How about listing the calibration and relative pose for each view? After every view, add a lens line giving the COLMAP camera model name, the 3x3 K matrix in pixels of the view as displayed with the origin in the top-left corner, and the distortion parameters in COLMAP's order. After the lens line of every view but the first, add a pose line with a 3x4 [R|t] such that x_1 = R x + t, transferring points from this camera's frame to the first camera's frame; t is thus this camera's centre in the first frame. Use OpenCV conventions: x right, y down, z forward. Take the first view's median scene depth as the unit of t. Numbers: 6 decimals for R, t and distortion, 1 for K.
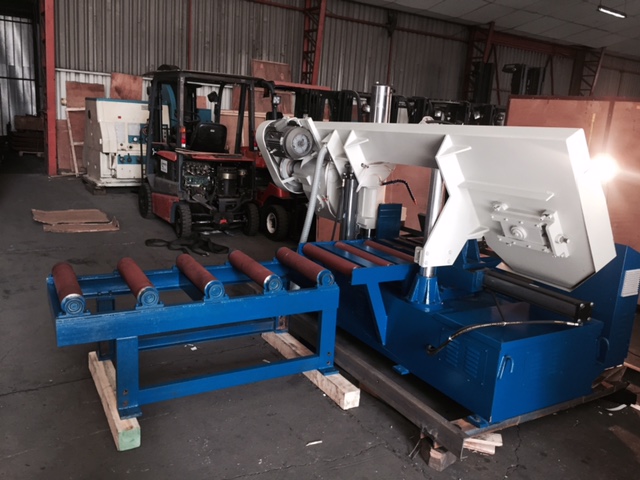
lens RADIAL K [[535.8, 0, 320.0], [0, 535.8, 240.0], [0, 0, 1]] dist [0.062206, -0.117700]
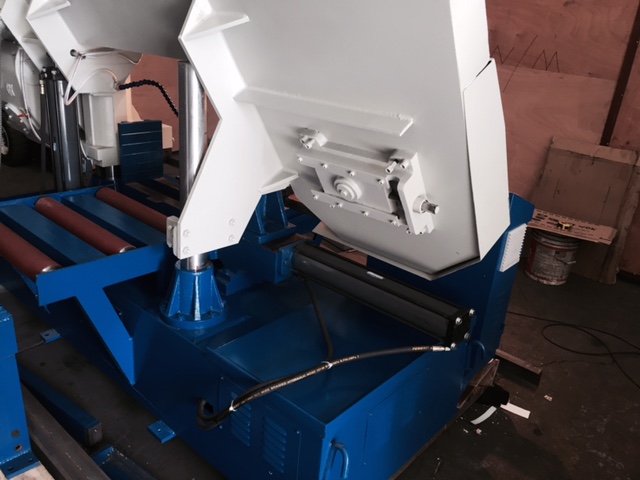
lens RADIAL K [[535.8, 0, 320.0], [0, 535.8, 240.0], [0, 0, 1]] dist [0.062206, -0.117700]
pose [[0.948728, -0.105639, 0.297918, 0.162522], [0.043282, 0.977039, 0.208617, -0.070200], [-0.313115, -0.185026, 0.931517, 0.457949]]
